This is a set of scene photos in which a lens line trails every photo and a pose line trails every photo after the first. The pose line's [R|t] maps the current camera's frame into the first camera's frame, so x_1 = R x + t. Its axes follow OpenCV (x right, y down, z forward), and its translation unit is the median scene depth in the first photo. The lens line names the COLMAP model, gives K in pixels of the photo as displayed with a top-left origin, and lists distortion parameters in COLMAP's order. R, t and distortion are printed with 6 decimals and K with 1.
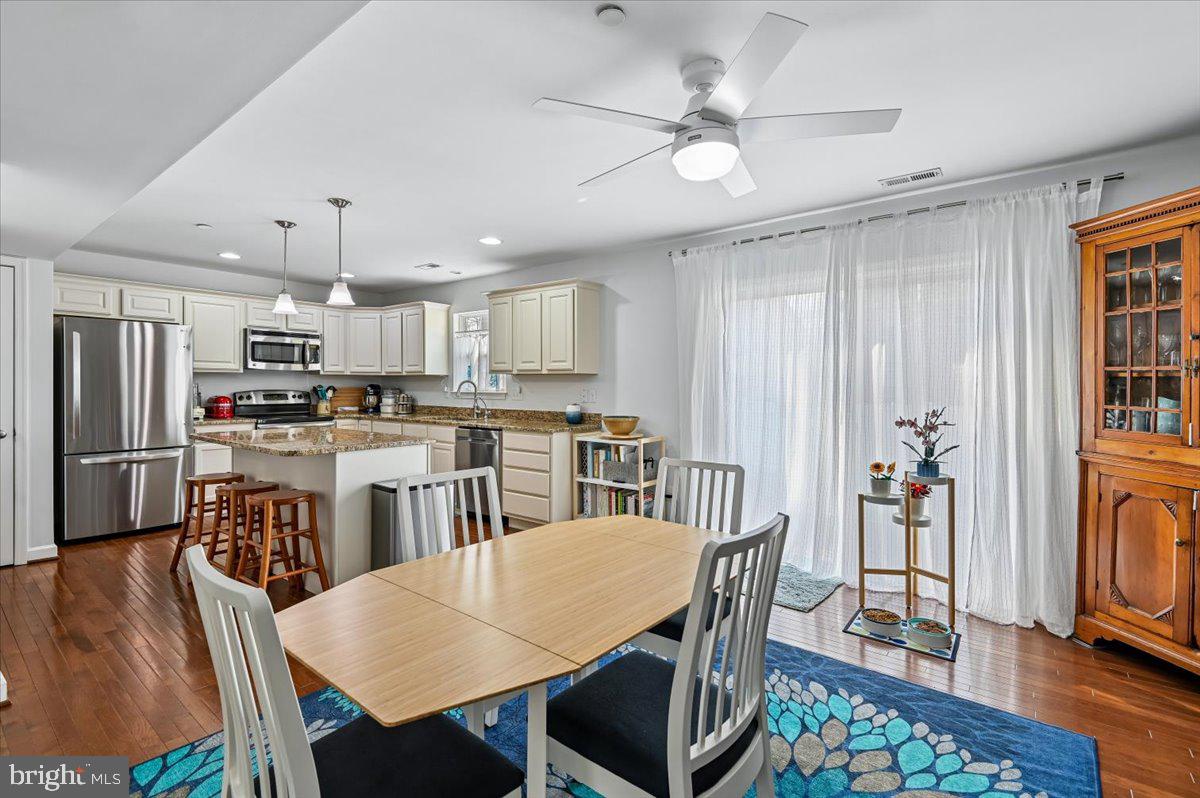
lens RADIAL K [[549.1, 0, 600.8], [0, 549.1, 387.5], [0, 0, 1]] dist [-0.003971, -0.000115]
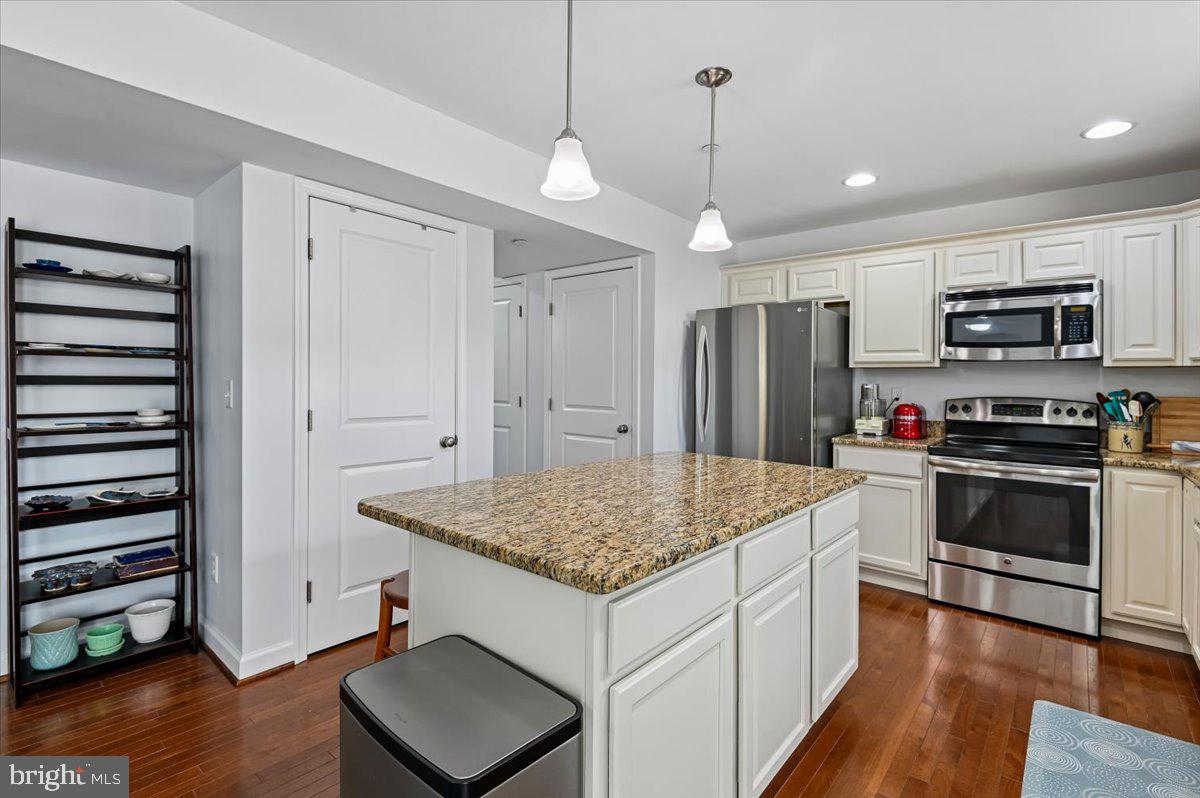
lens RADIAL K [[549.1, 0, 601.2], [0, 549.1, 390.0], [0, 0, 1]] dist [-0.003971, -0.000115]
pose [[-0.032540, 0.005248, -0.999457, -0.028330], [-0.025266, 0.999662, 0.006072, 0.004323], [0.999151, 0.025450, -0.032397, 0.615463]]
